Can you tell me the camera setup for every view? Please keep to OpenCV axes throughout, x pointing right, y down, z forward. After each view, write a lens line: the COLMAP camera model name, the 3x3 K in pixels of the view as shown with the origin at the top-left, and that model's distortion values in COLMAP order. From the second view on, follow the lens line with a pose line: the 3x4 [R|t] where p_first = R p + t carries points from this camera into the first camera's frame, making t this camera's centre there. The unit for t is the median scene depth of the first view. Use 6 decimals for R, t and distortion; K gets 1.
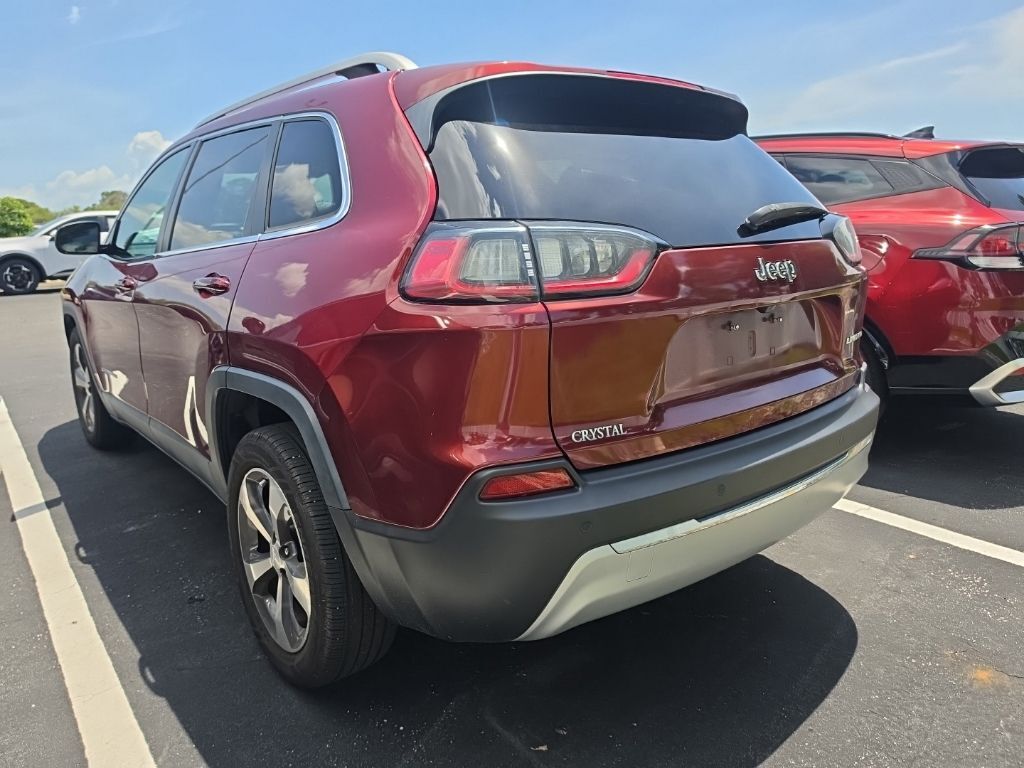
lens RADIAL K [[850.2, 0, 503.8], [0, 850.2, 378.0], [0, 0, 1]] dist [0.028929, -0.040359]
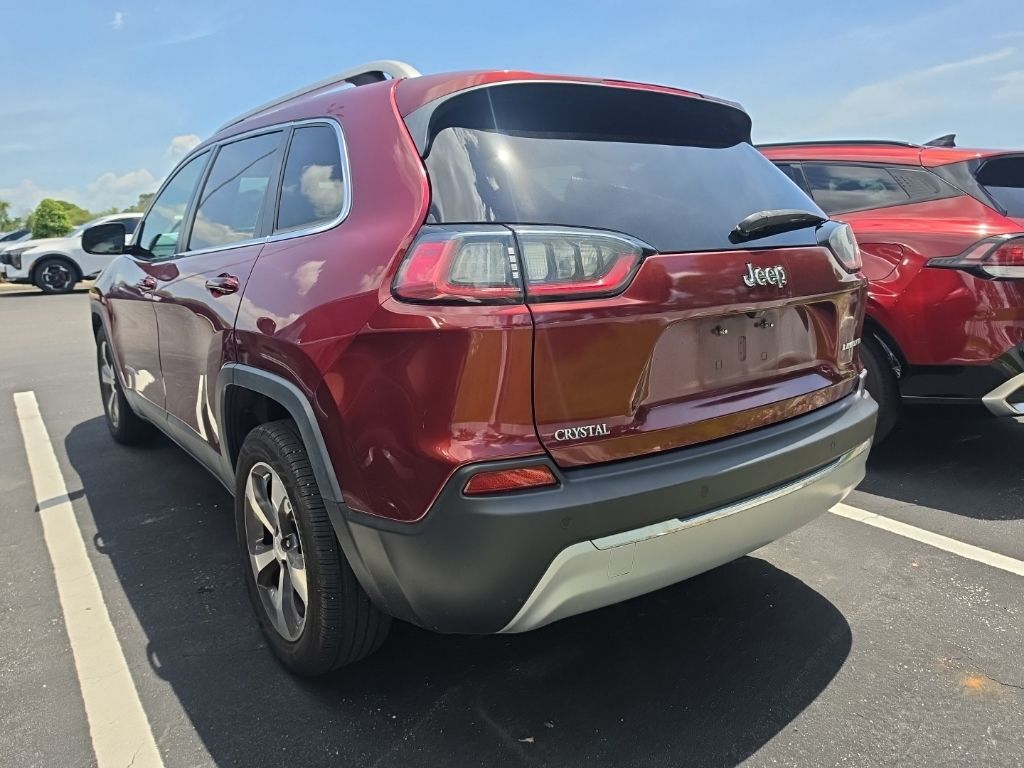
lens RADIAL K [[850.2, 0, 503.5], [0, 850.2, 382.0], [0, 0, 1]] dist [0.028929, -0.040359]
pose [[0.999247, 0.015696, -0.035487, 0.038354], [-0.015756, 0.999875, -0.001412, 0.005152], [0.035460, 0.001970, 0.999369, -0.021630]]
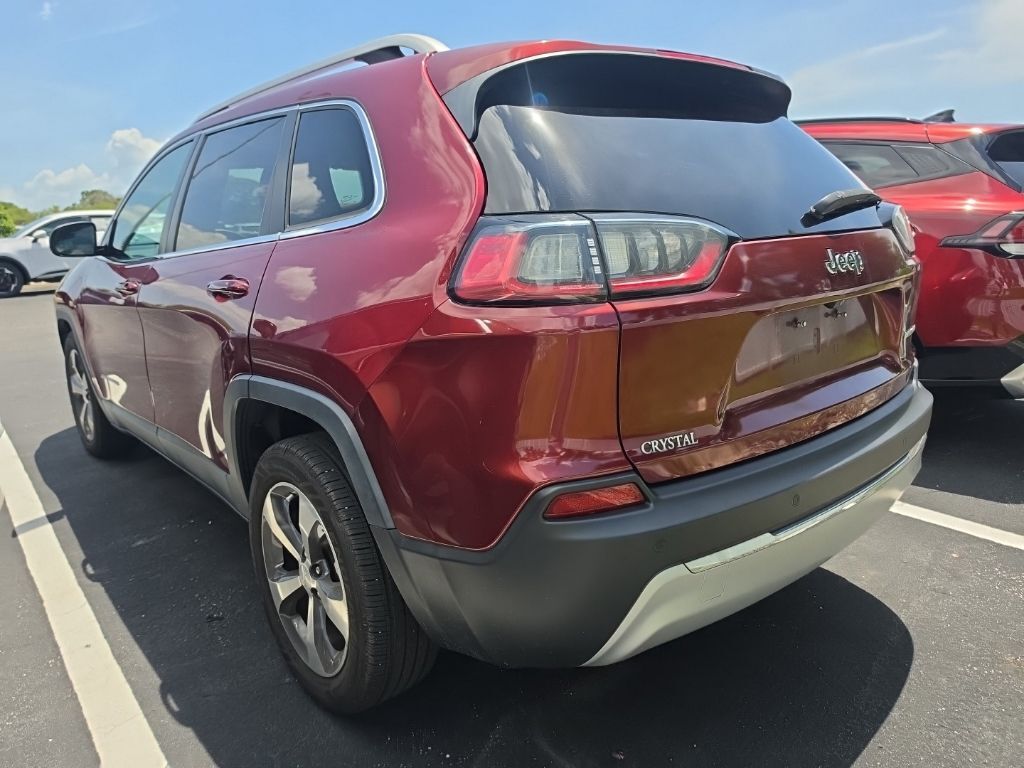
lens RADIAL K [[850.2, 0, 504.6], [0, 850.2, 390.2], [0, 0, 1]] dist [0.028929, -0.040359]
pose [[0.999707, -0.019028, 0.014993, -0.057563], [0.018705, 0.999596, 0.021407, -0.011321], [-0.015394, -0.021121, 0.999658, 0.059447]]
